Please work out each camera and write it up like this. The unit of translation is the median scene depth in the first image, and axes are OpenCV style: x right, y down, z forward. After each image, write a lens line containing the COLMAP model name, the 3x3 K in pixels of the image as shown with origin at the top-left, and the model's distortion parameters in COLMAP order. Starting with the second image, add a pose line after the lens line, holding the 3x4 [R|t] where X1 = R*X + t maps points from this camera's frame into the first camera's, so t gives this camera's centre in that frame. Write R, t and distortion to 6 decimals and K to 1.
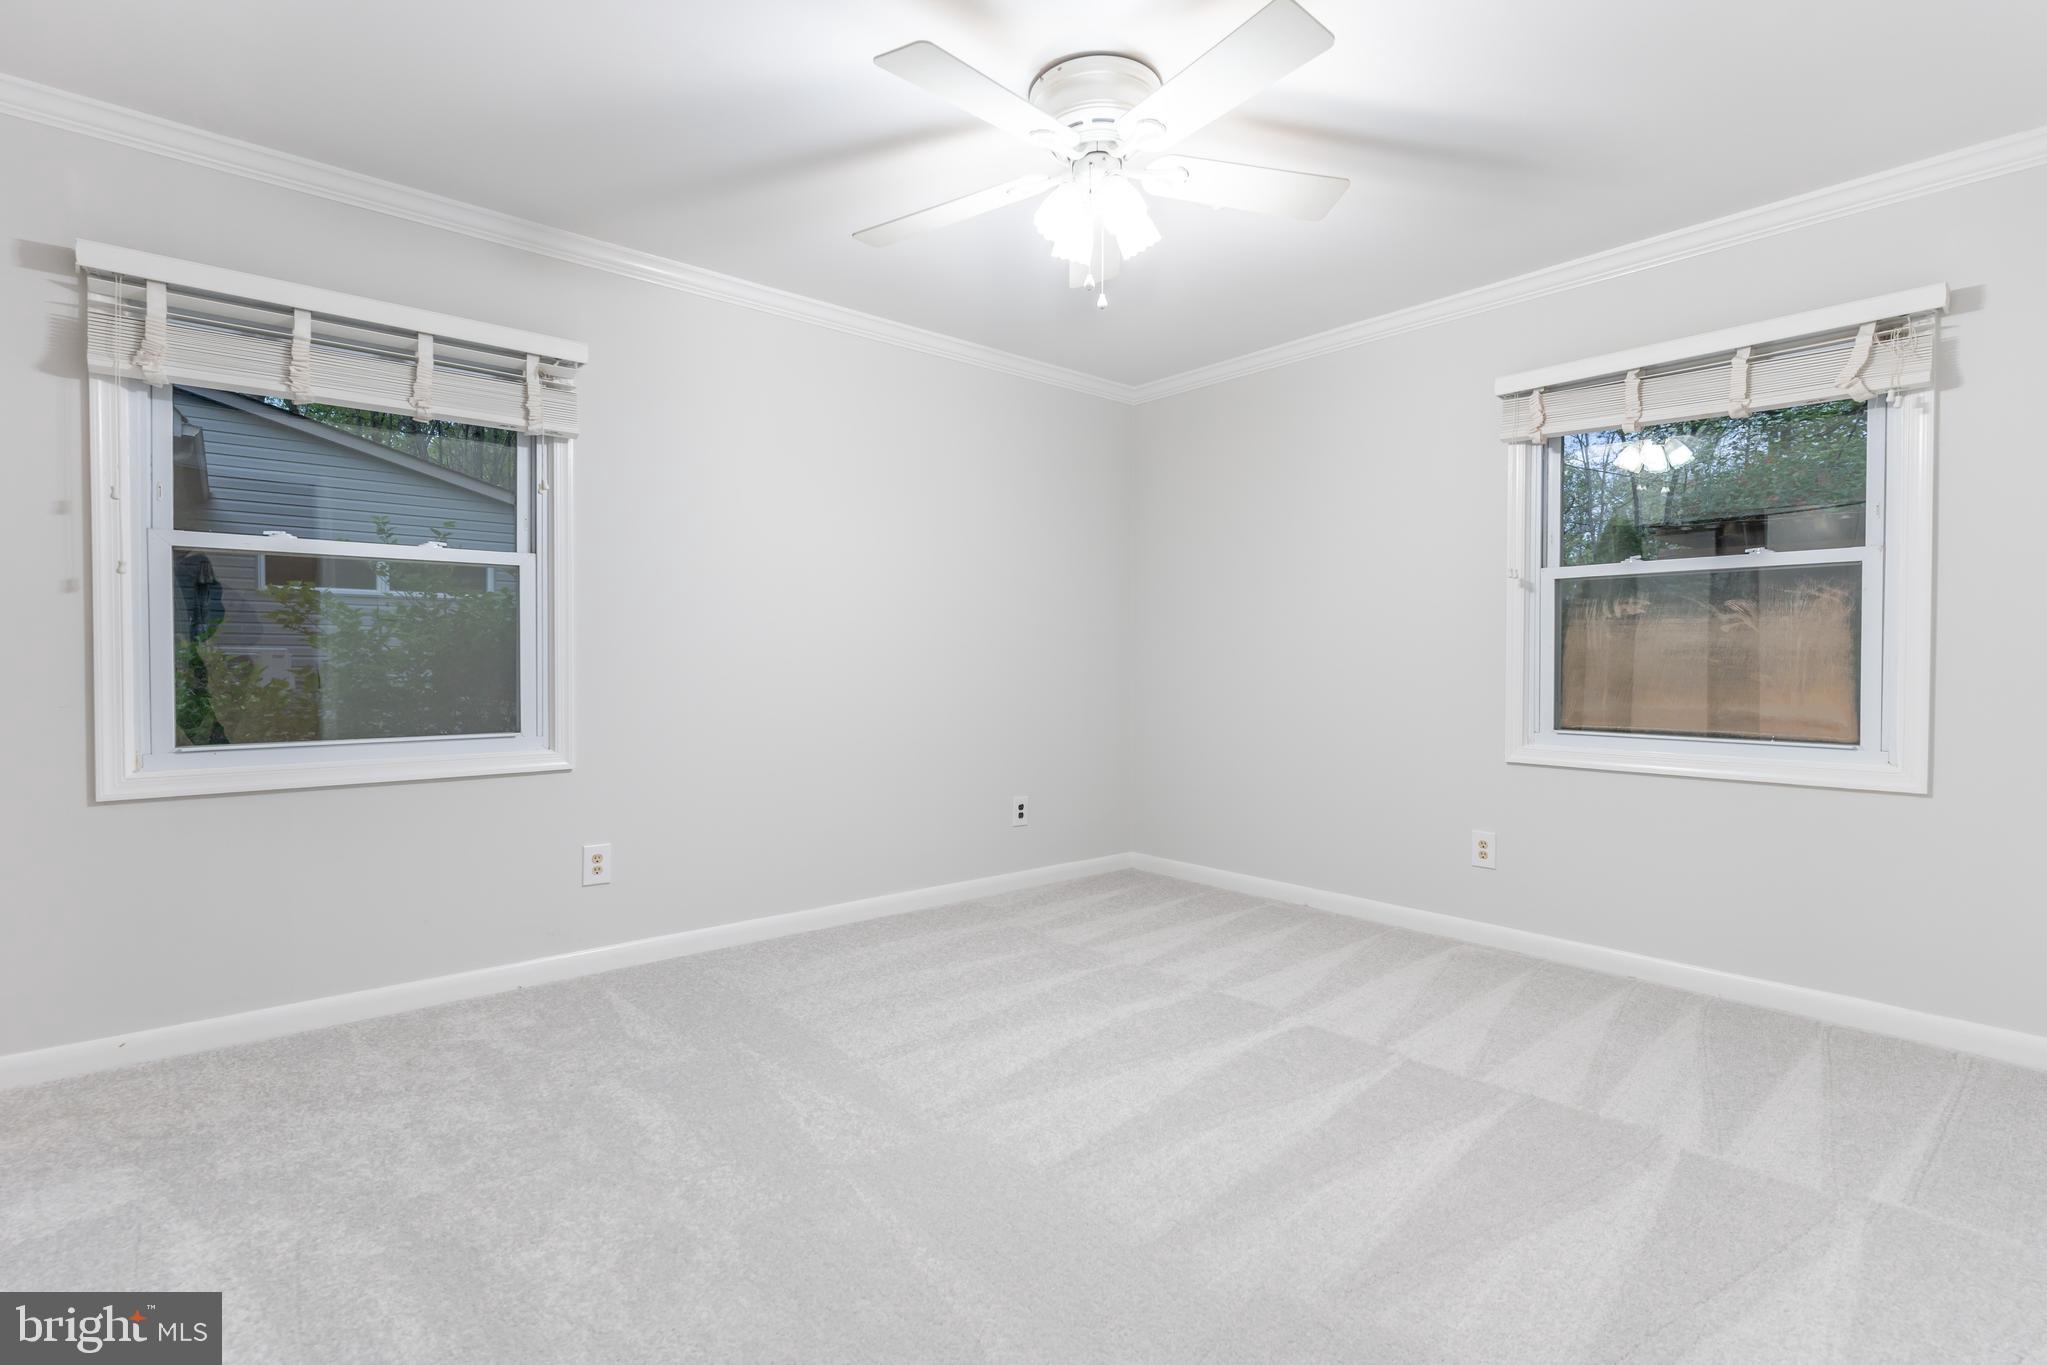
lens RADIAL K [[972.3, 0, 1023.5], [0, 972.3, 670.6], [0, 0, 1]] dist [-0.000979, 0.000255]
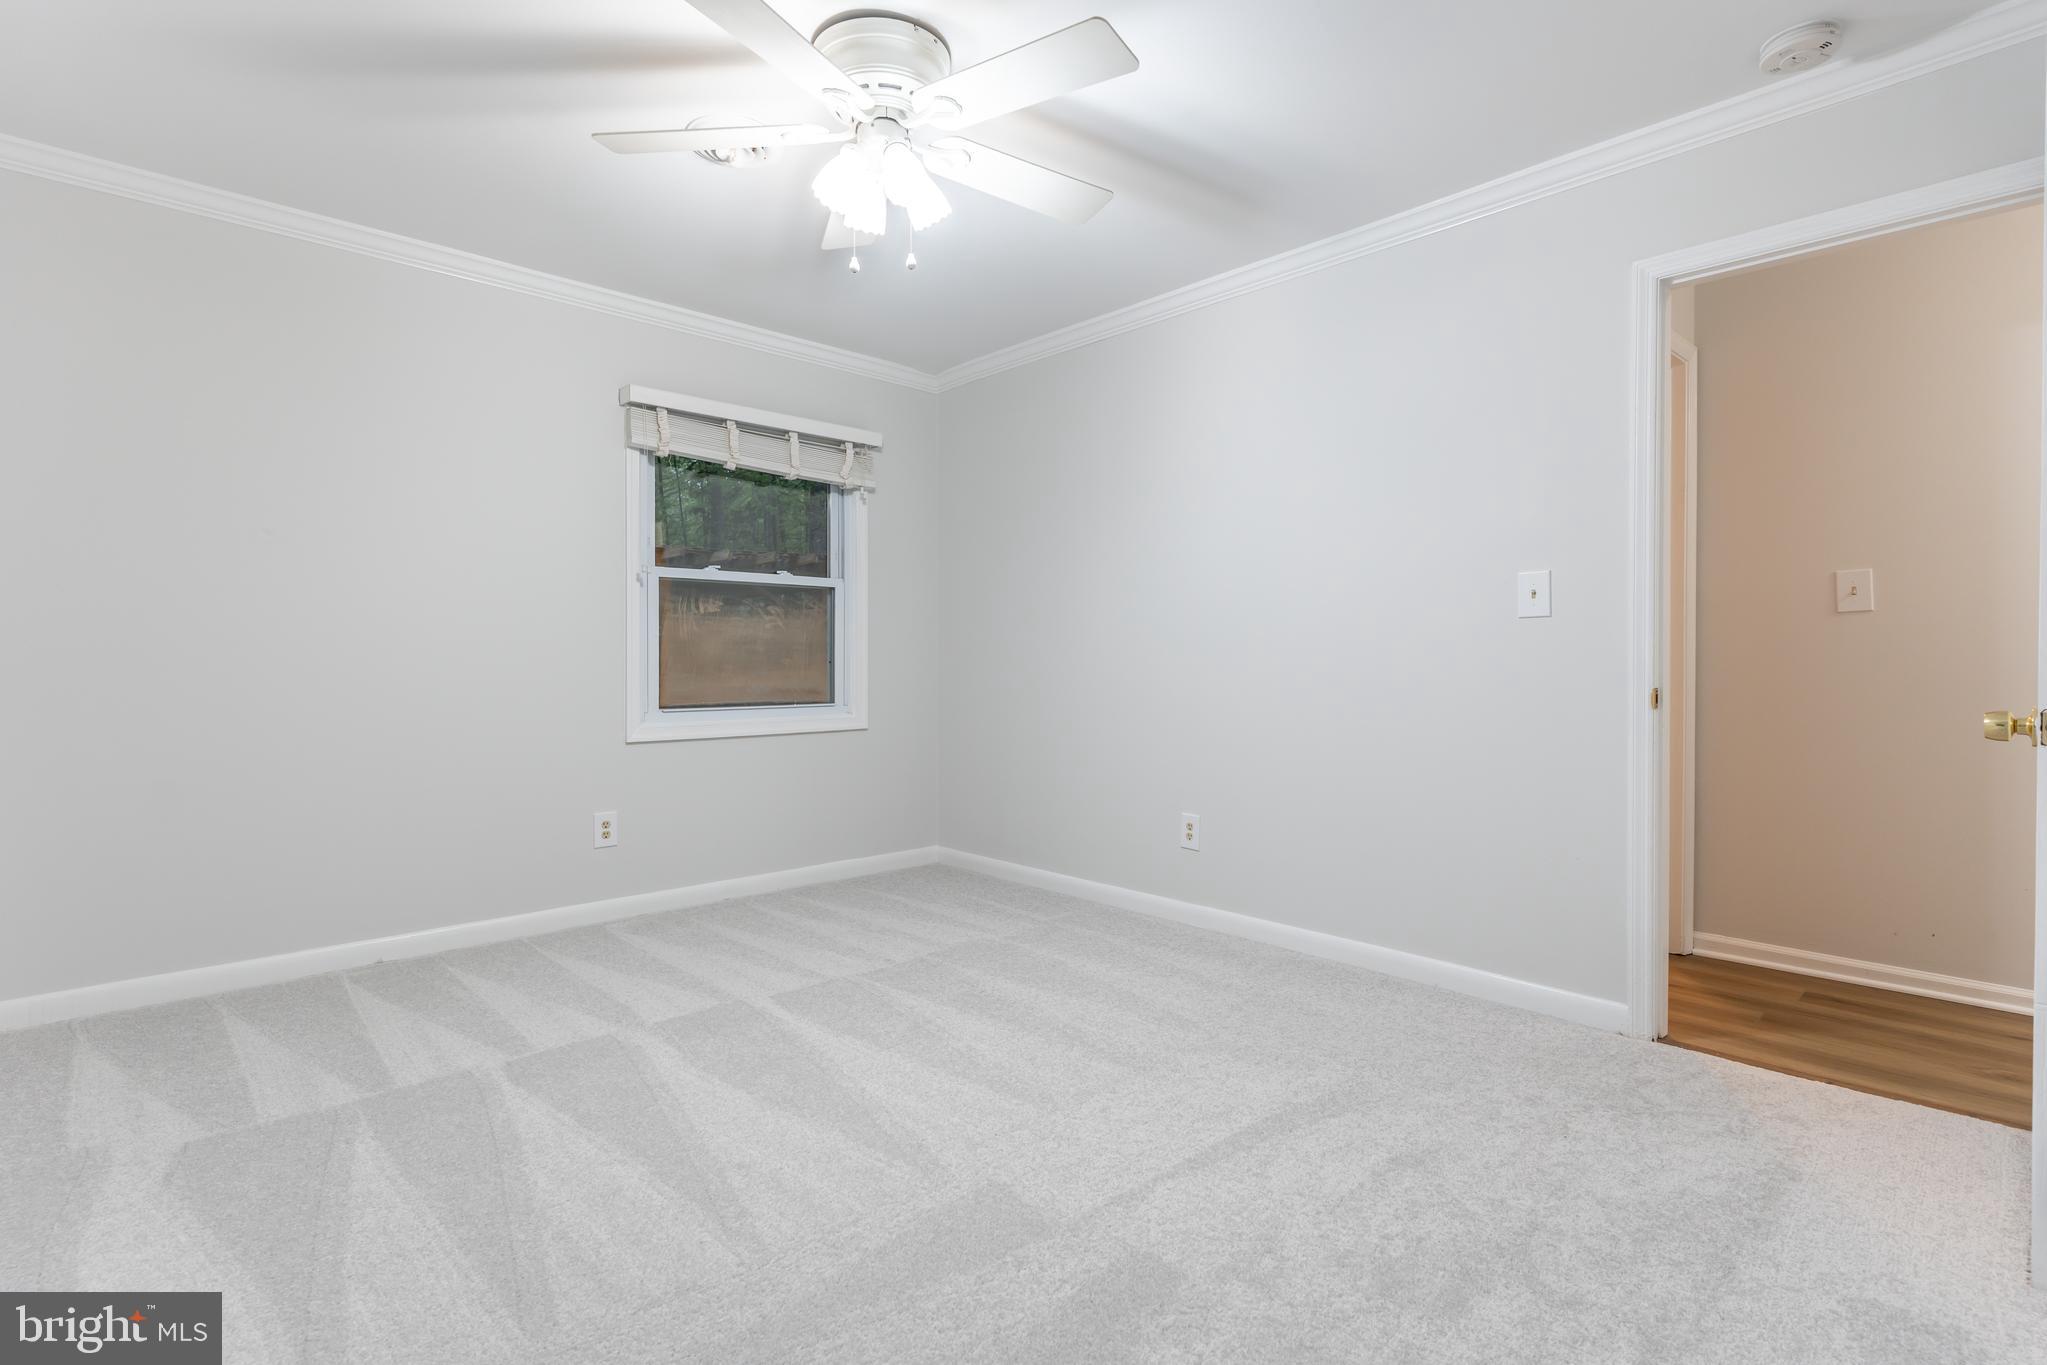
lens RADIAL K [[986.2, 0, 1026.7], [0, 986.2, 662.3], [0, 0, 1]] dist [-0.000604, -0.000051]
pose [[-0.046997, -0.011310, 0.998831, -0.705035], [0.006863, 0.999909, 0.011645, -0.005578], [-0.998871, 0.007402, -0.046915, 0.698842]]
